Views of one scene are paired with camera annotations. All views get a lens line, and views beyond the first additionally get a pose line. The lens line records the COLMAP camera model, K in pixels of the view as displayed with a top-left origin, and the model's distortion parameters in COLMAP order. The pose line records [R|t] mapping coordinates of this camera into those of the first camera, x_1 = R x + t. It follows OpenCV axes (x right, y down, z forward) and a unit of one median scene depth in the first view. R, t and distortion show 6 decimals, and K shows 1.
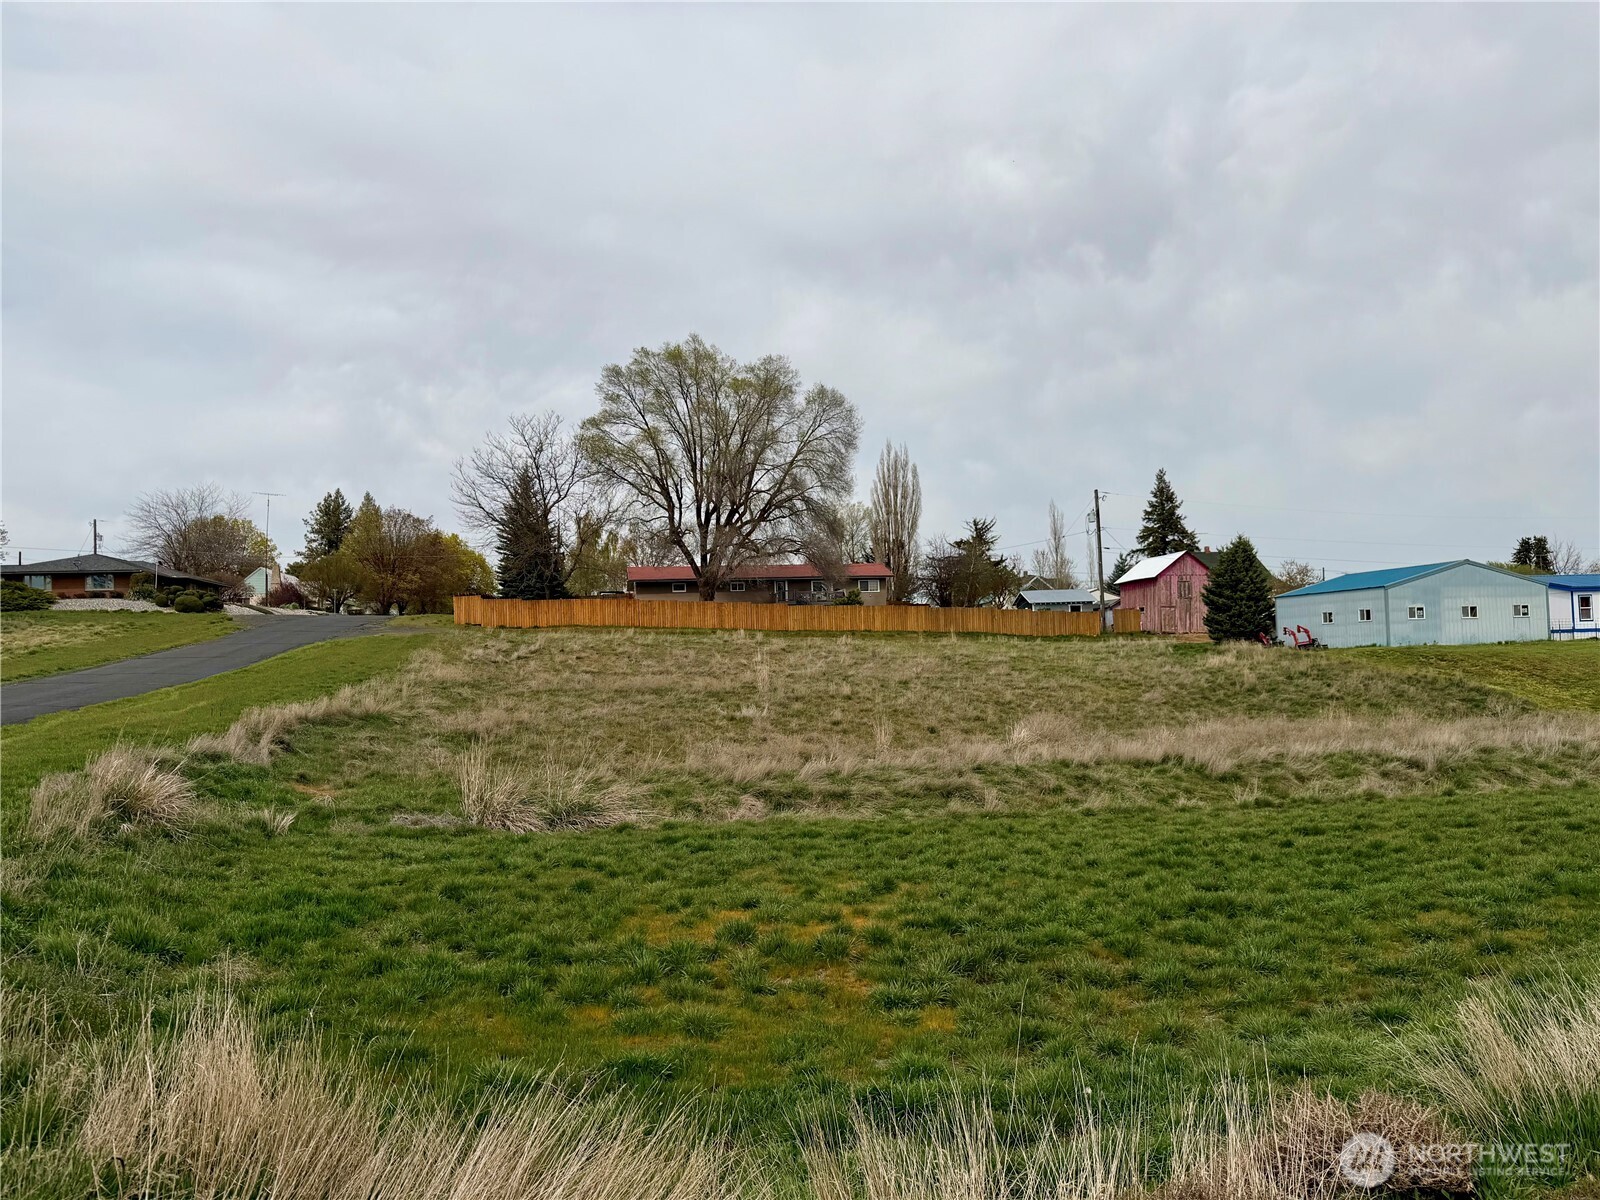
lens RADIAL K [[1102.0, 0, 808.9], [0, 1102.0, 617.5], [0, 0, 1]] dist [0.011442, -0.000365]
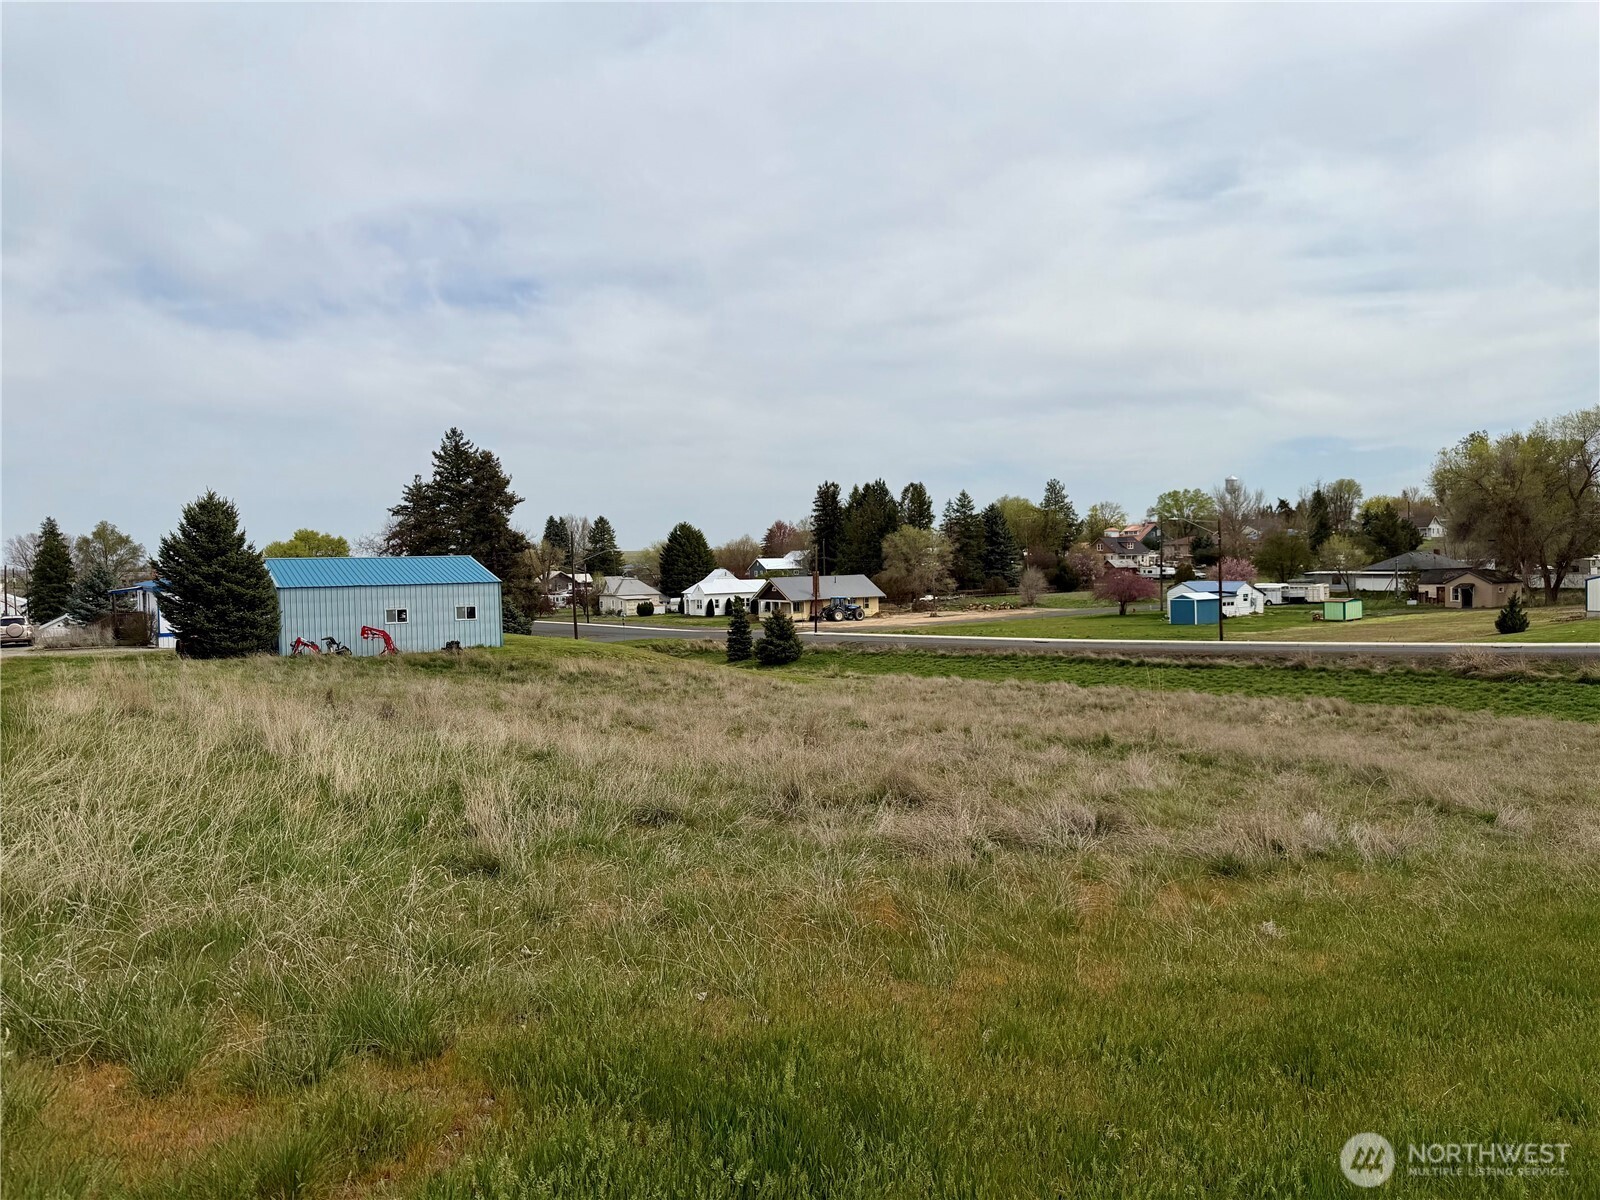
lens RADIAL K [[1105.3, 0, 805.2], [0, 1105.3, 602.9], [0, 0, 1]] dist [0.166455, -0.292616]
pose [[-0.379437, 0.003319, 0.925212, -0.302049], [-0.001147, 0.999991, -0.004058, -0.004899], [-0.925217, -0.002601, -0.379429, 0.761326]]
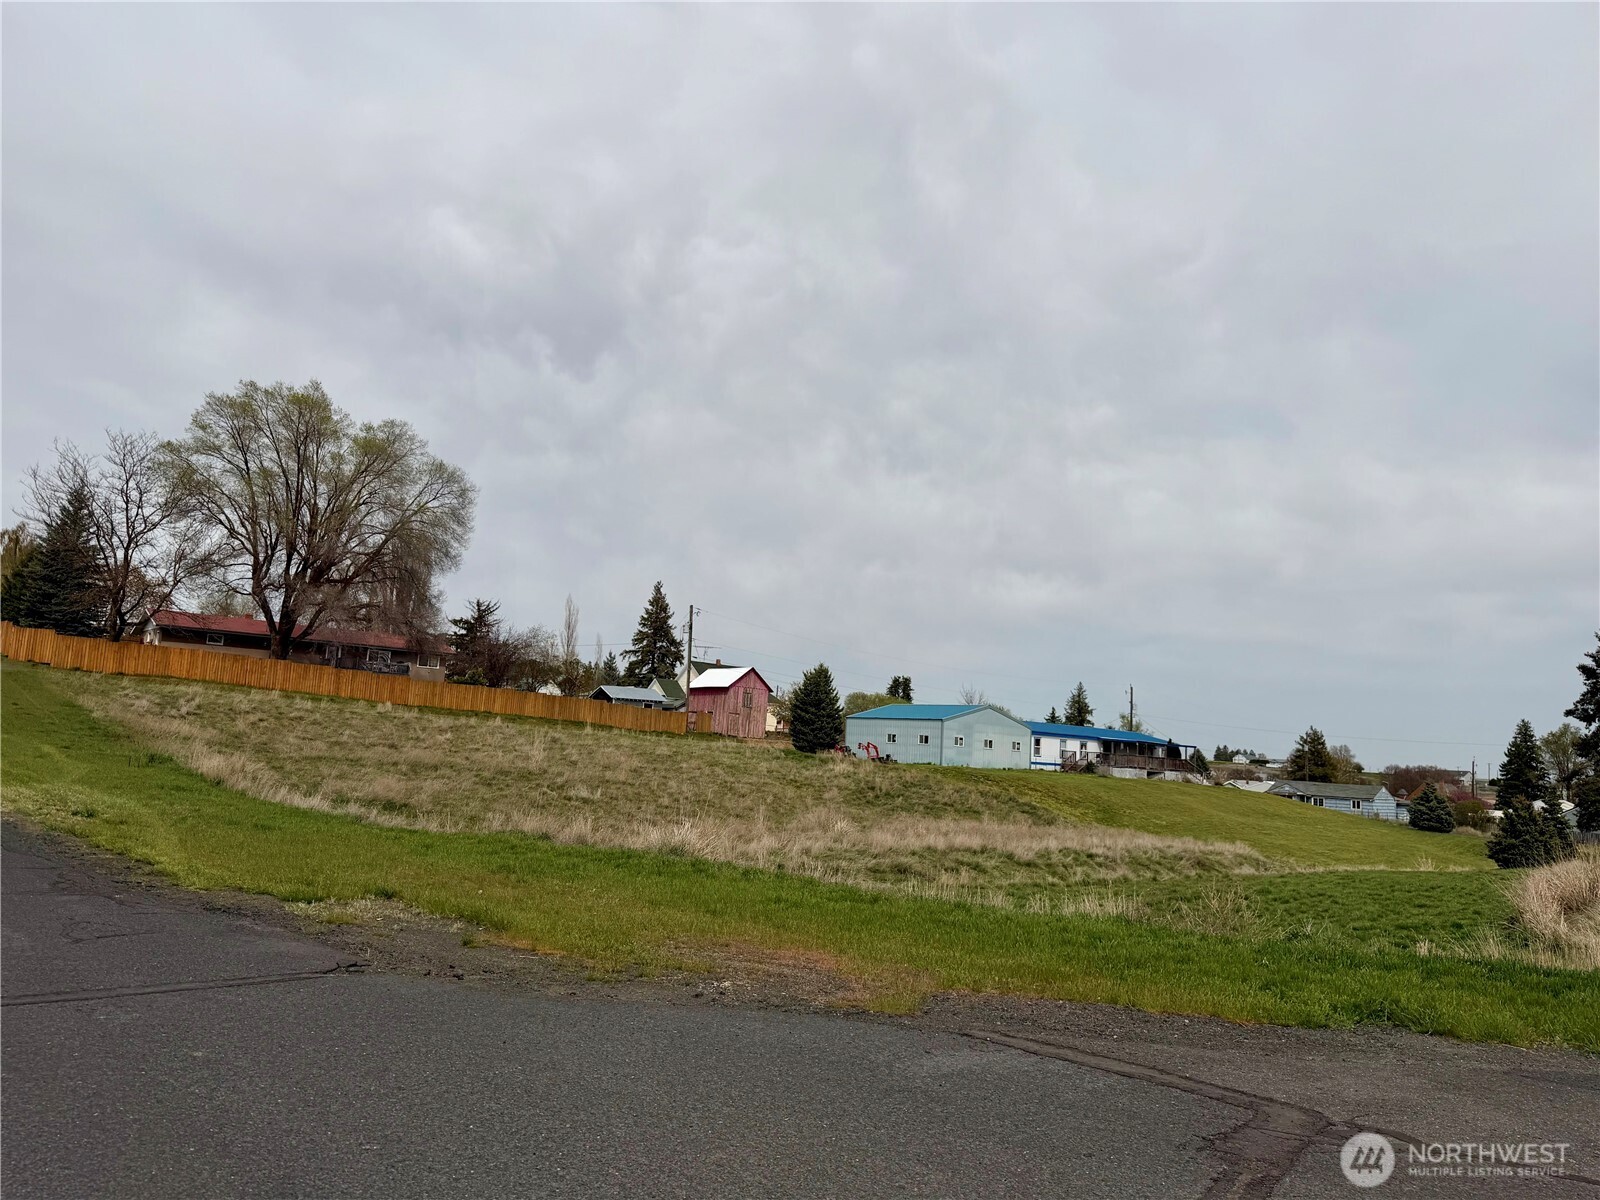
lens RADIAL K [[1105.9, 0, 795.8], [0, 1105.9, 641.6], [0, 0, 1]] dist [0.178553, -0.288150]
pose [[0.860937, 0.126428, 0.492751, -0.202129], [-0.099466, 0.991765, -0.080676, 0.002723], [-0.498893, 0.020446, 0.866422, -0.045448]]
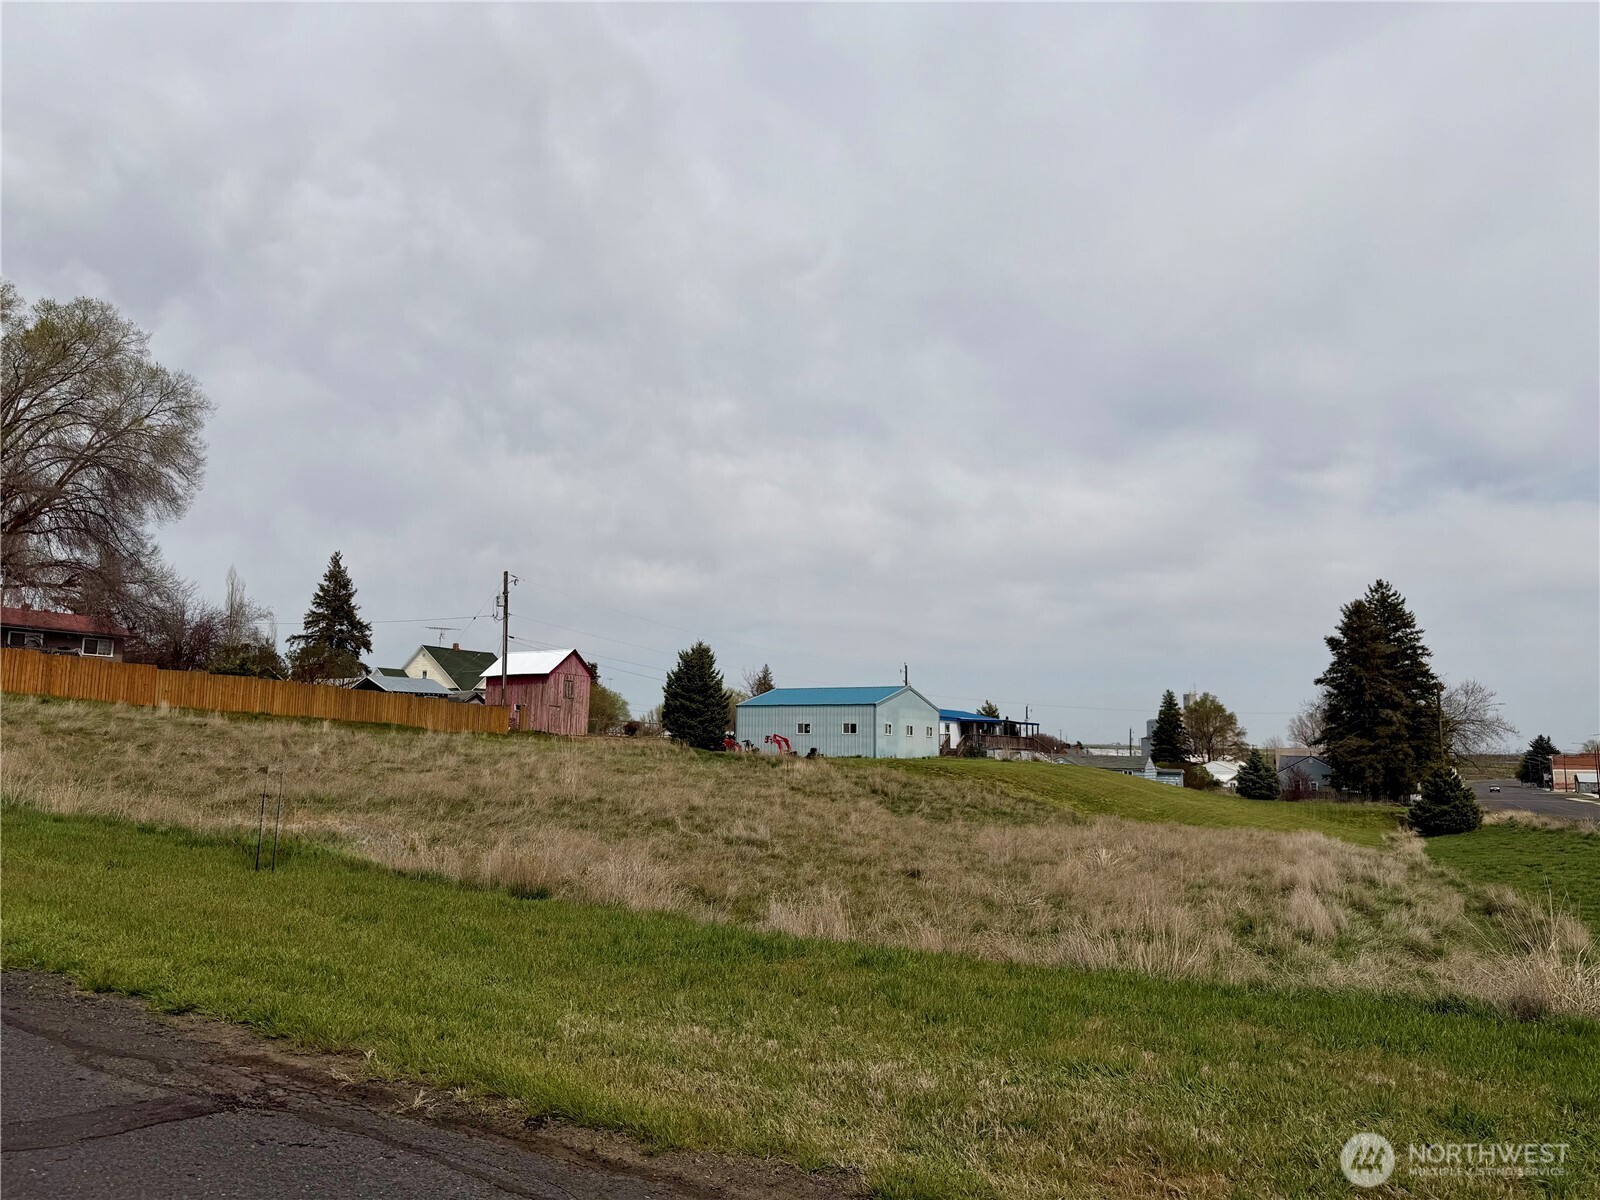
lens RADIAL K [[1105.3, 0, 805.2], [0, 1105.3, 602.9], [0, 0, 1]] dist [0.166455, -0.292616]
pose [[0.639589, 0.137954, 0.756237, -0.266475], [-0.058295, 0.989637, -0.131228, 0.015002], [-0.766503, 0.039847, 0.641003, 0.222326]]
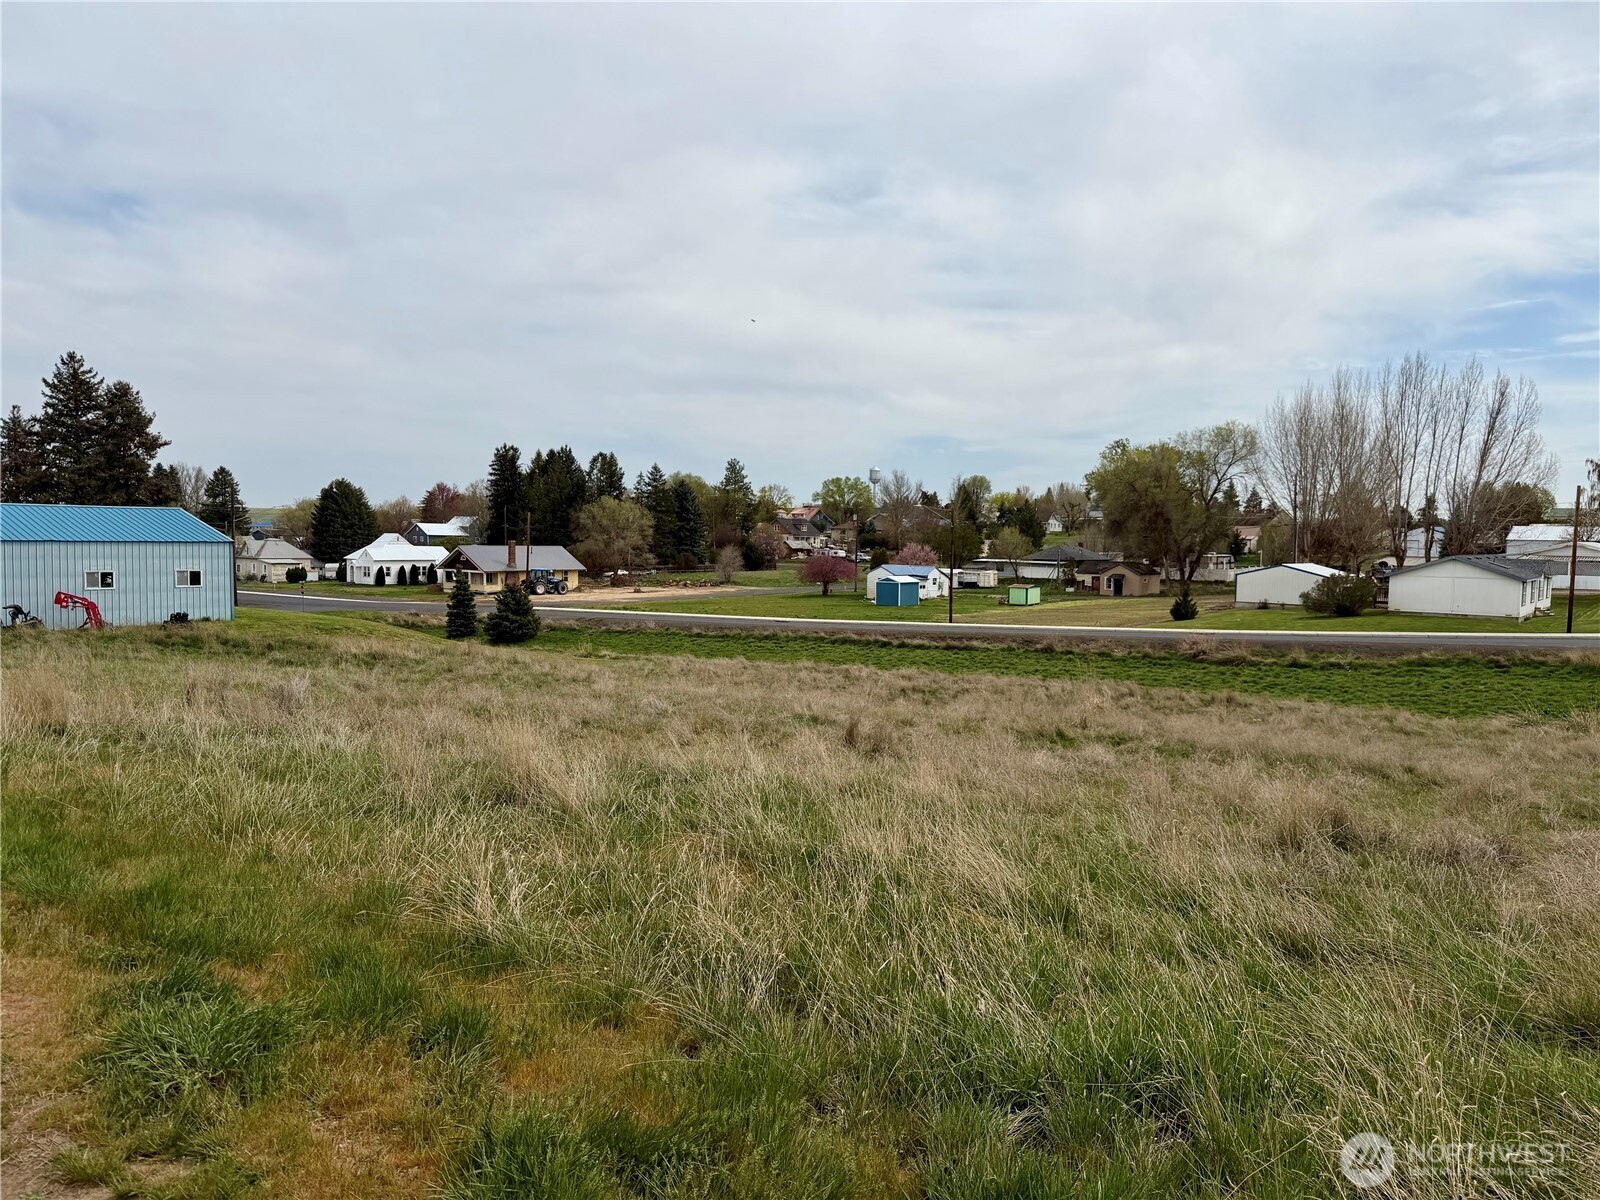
lens RADIAL K [[1105.3, 0, 805.2], [0, 1105.3, 602.9], [0, 0, 1]] dist [0.166455, -0.292616]
pose [[-0.645116, -0.028998, 0.763534, -0.225757], [-0.028021, 0.999505, 0.014285, -0.005553], [-0.763571, -0.012180, -0.645609, 0.817395]]
